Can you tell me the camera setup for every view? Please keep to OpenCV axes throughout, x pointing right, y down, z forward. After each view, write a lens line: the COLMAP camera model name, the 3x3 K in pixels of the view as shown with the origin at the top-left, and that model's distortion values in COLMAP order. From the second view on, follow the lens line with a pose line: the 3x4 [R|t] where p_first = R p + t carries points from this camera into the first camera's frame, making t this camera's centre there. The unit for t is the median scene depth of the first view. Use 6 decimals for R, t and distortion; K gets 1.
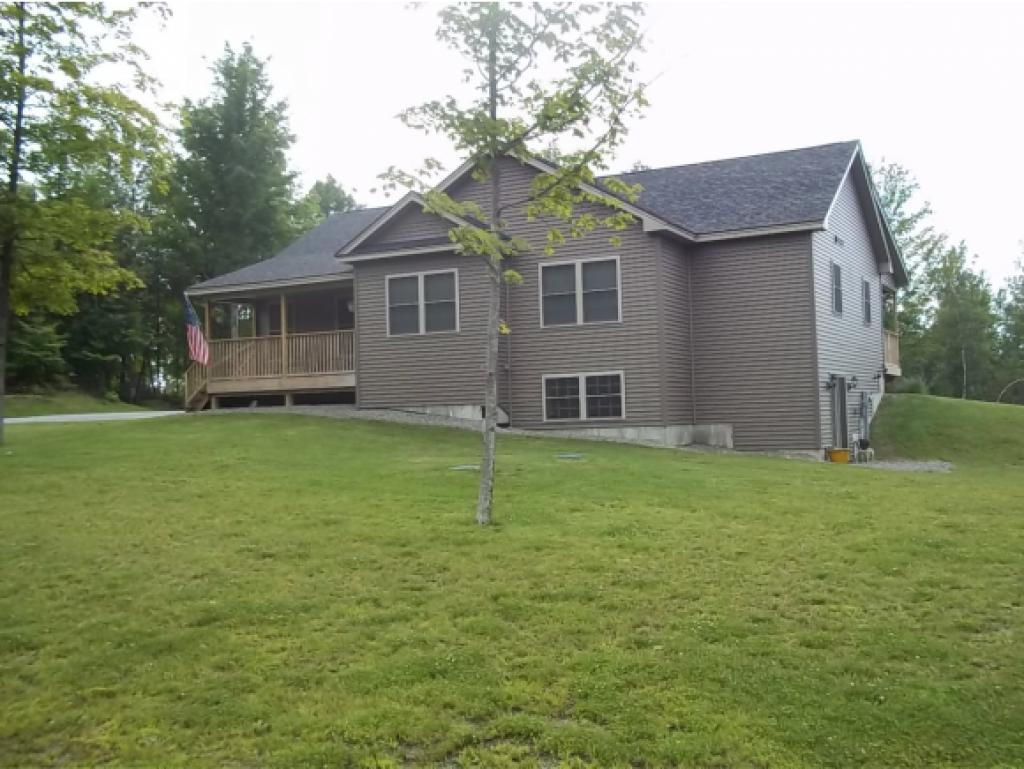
lens RADIAL K [[1090.0, 0, 512.0], [0, 1090.0, 384.5], [0, 0, 1]] dist [0.000270, 0.046848]
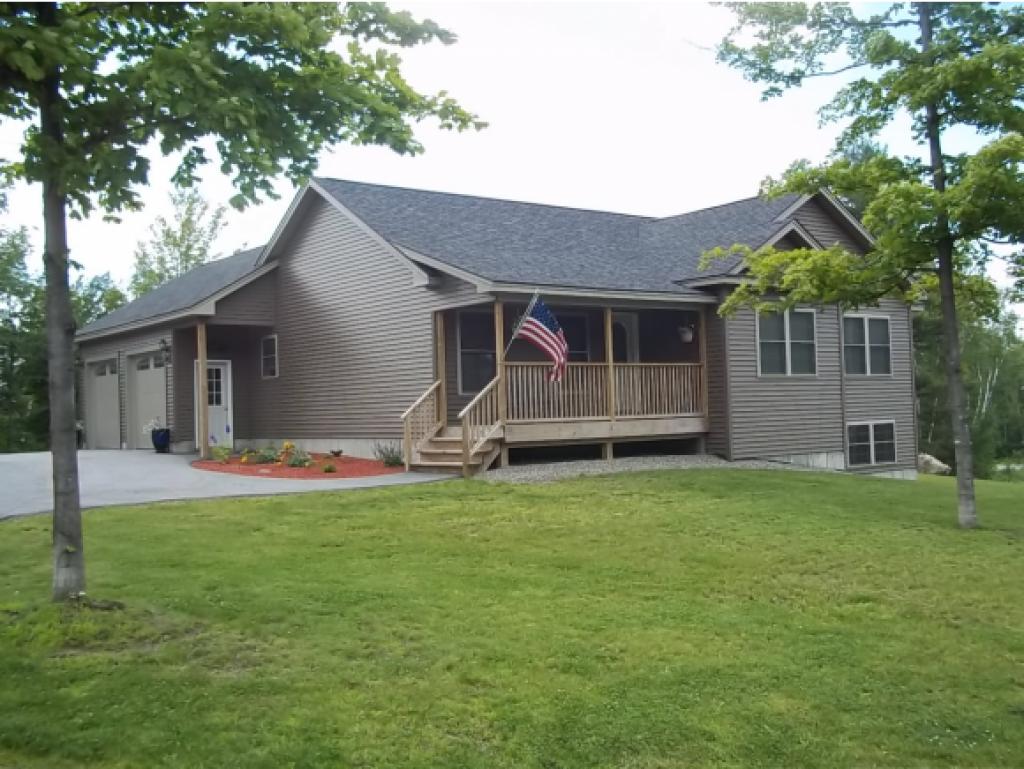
lens RADIAL K [[1090.0, 0, 512.0], [0, 1090.0, 384.5], [0, 0, 1]] dist [0.000270, 0.046848]
pose [[0.433521, 0.049251, 0.899796, -1.040801], [0.008082, 0.998253, -0.058534, 0.013404], [-0.901107, 0.032648, 0.432366, 0.845291]]
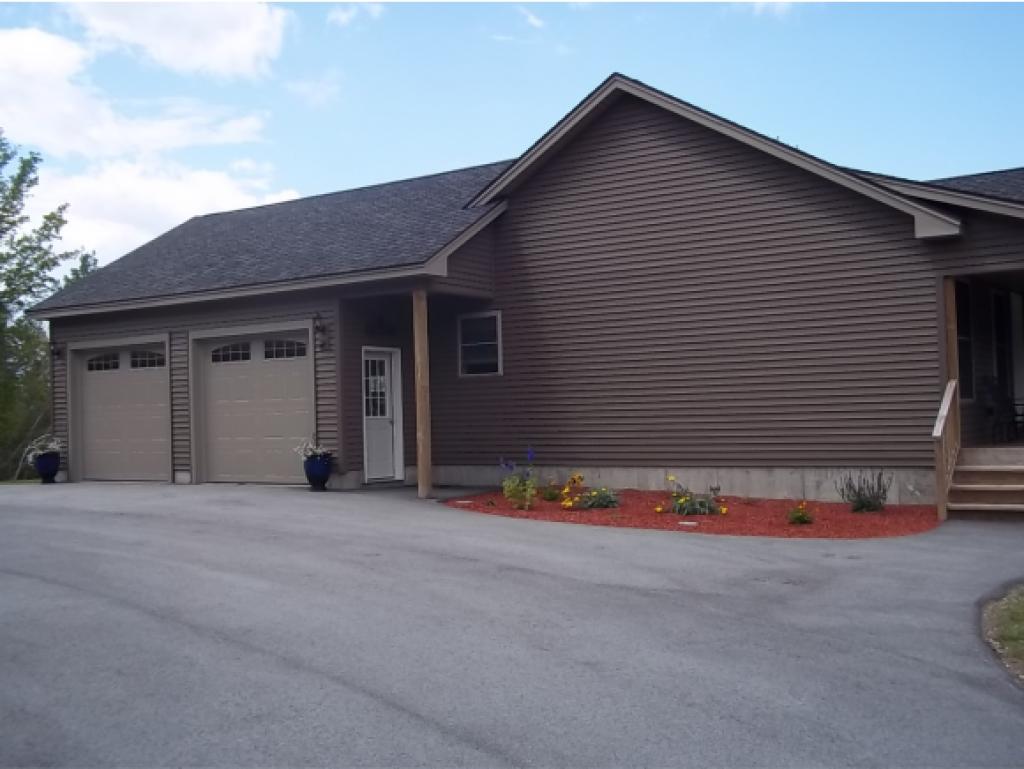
lens RADIAL K [[1090.0, 0, 512.0], [0, 1090.0, 384.5], [0, 0, 1]] dist [0.000270, 0.046848]
pose [[0.130810, 0.056306, 0.989807, -0.890175], [0.018658, 0.998069, -0.059242, -0.008817], [-0.991232, 0.026218, 0.129507, 1.411297]]
